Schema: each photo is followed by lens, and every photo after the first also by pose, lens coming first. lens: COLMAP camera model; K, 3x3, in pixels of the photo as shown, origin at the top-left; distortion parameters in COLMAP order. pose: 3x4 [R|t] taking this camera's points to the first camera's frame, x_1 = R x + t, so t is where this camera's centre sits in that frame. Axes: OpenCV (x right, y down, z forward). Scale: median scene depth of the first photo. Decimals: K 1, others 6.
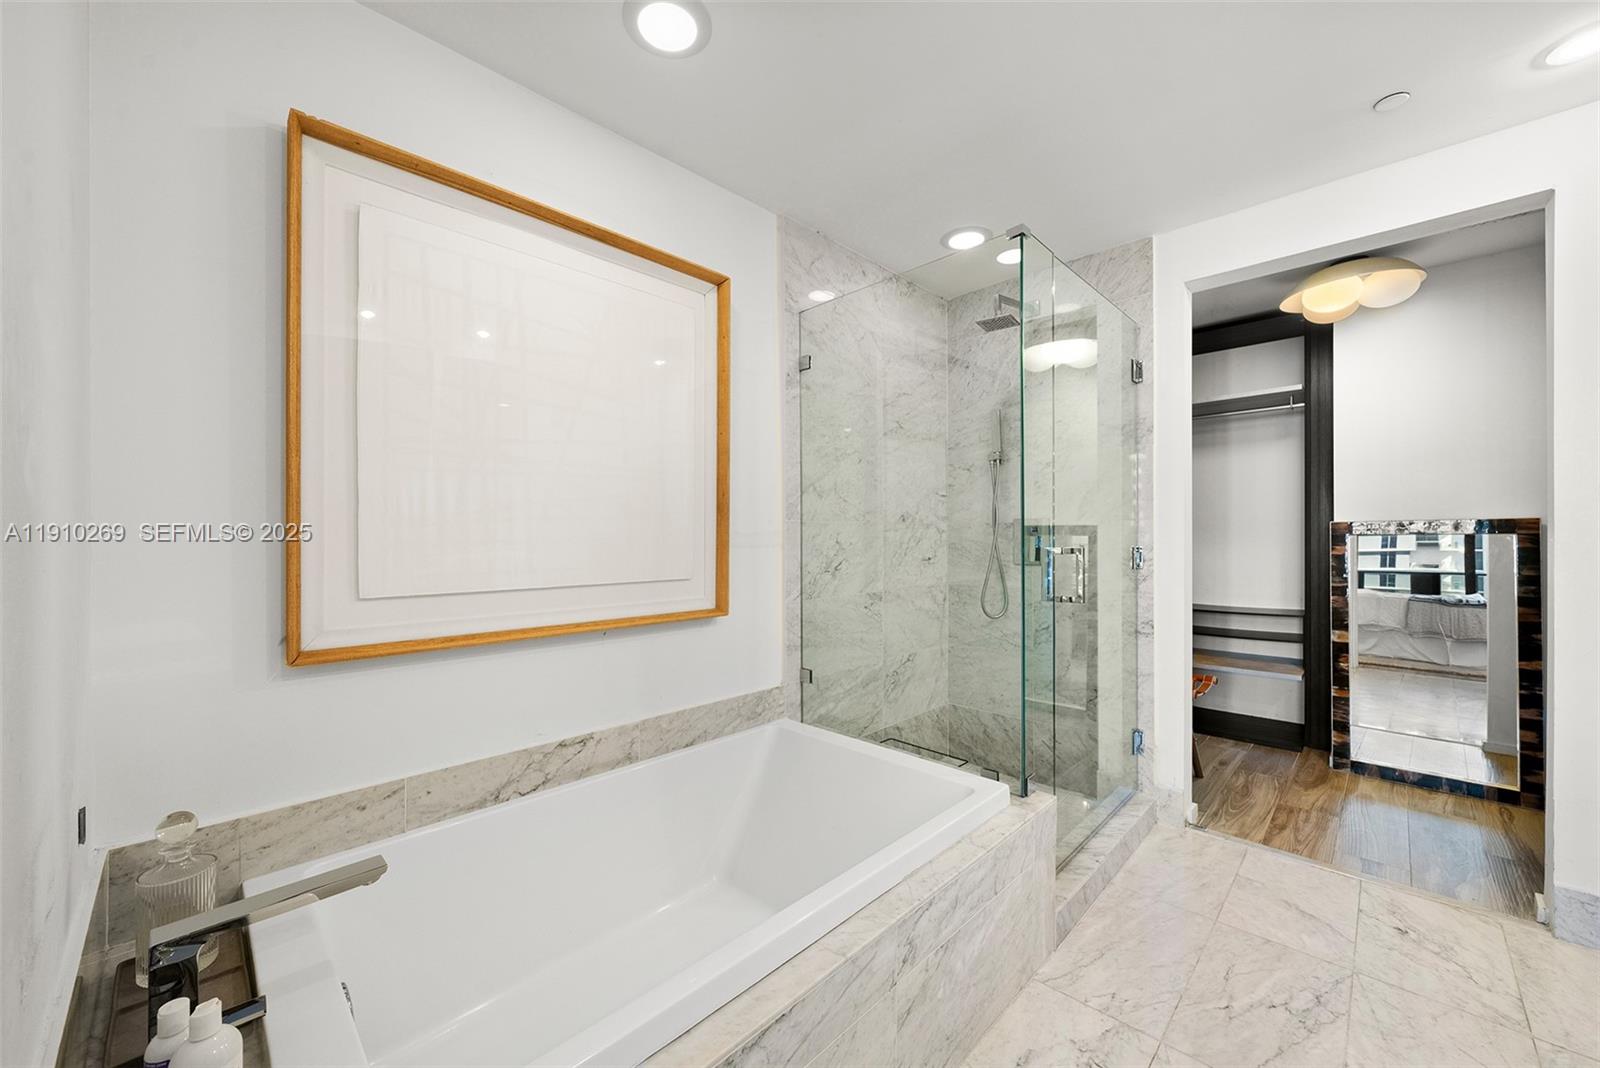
lens RADIAL K [[599.7, 0, 800.0], [0, 599.7, 534.0], [0, 0, 1]] dist [-0.002819, -0.000085]
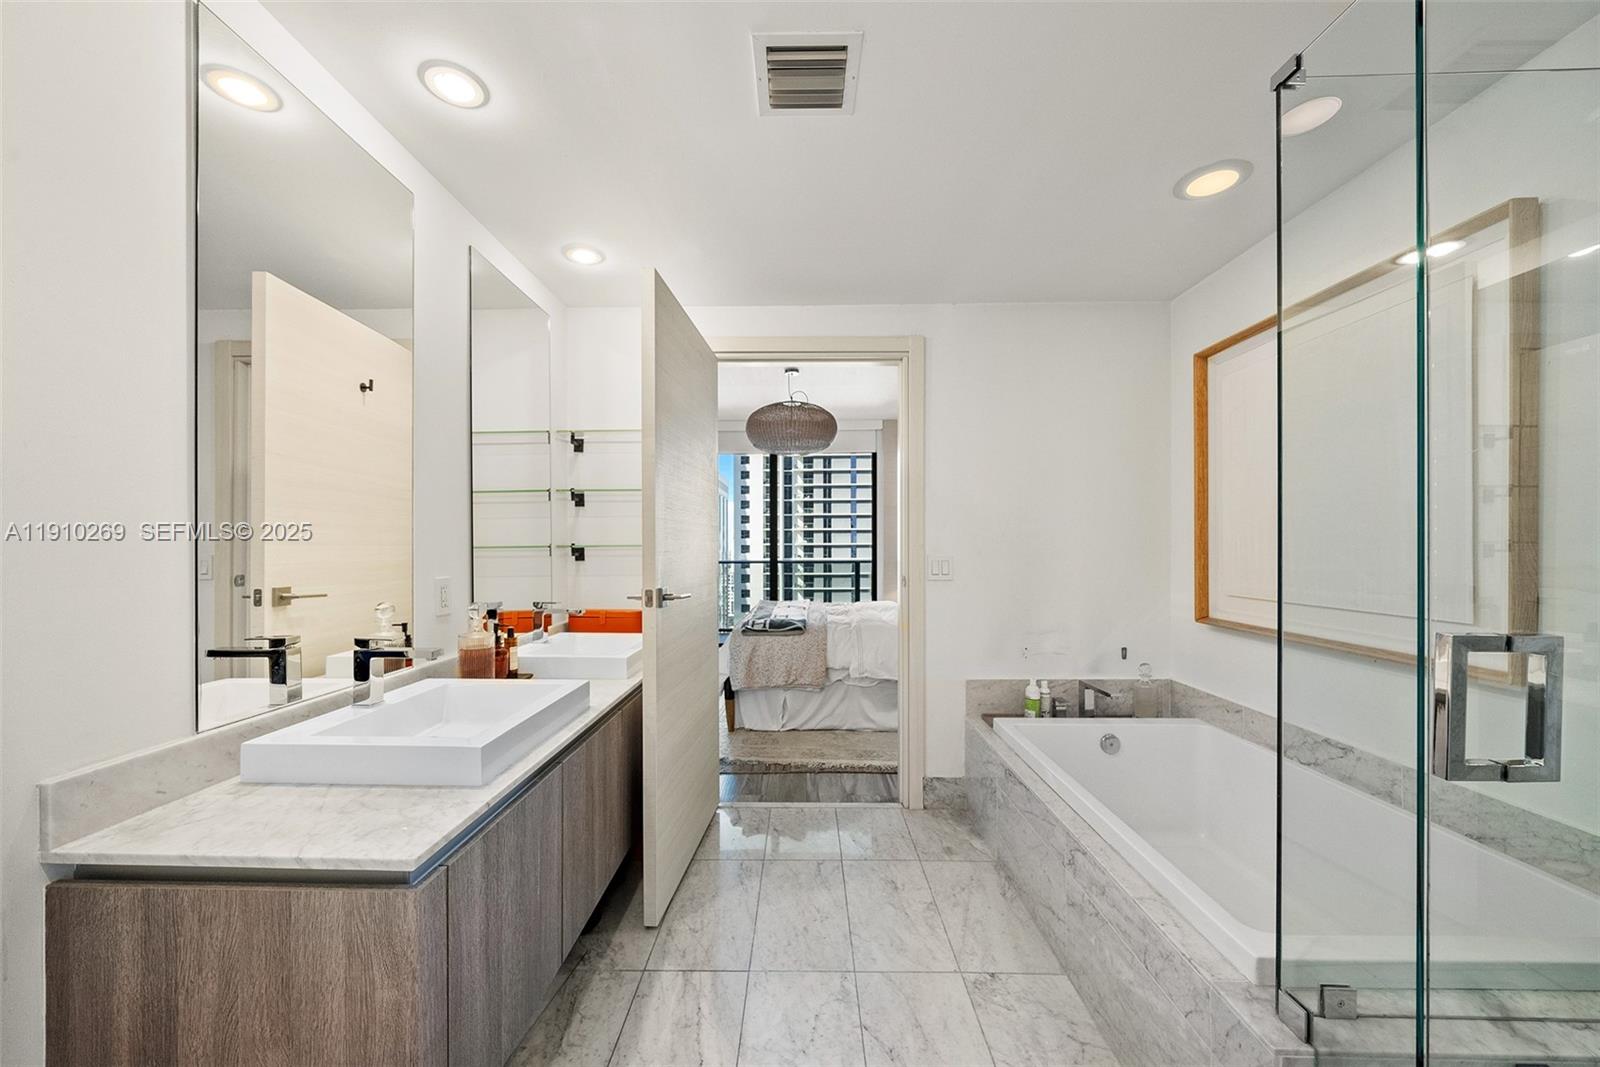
lens RADIAL K [[597.7, 0, 782.8], [0, 597.7, 547.9], [0, 0, 1]] dist [-0.006169, 0.000200]
pose [[-0.734753, 0.006181, -0.678307, 0.832625], [0.005567, 0.999980, 0.003082, -0.026956], [0.678312, -0.001512, -0.734772, 0.799680]]
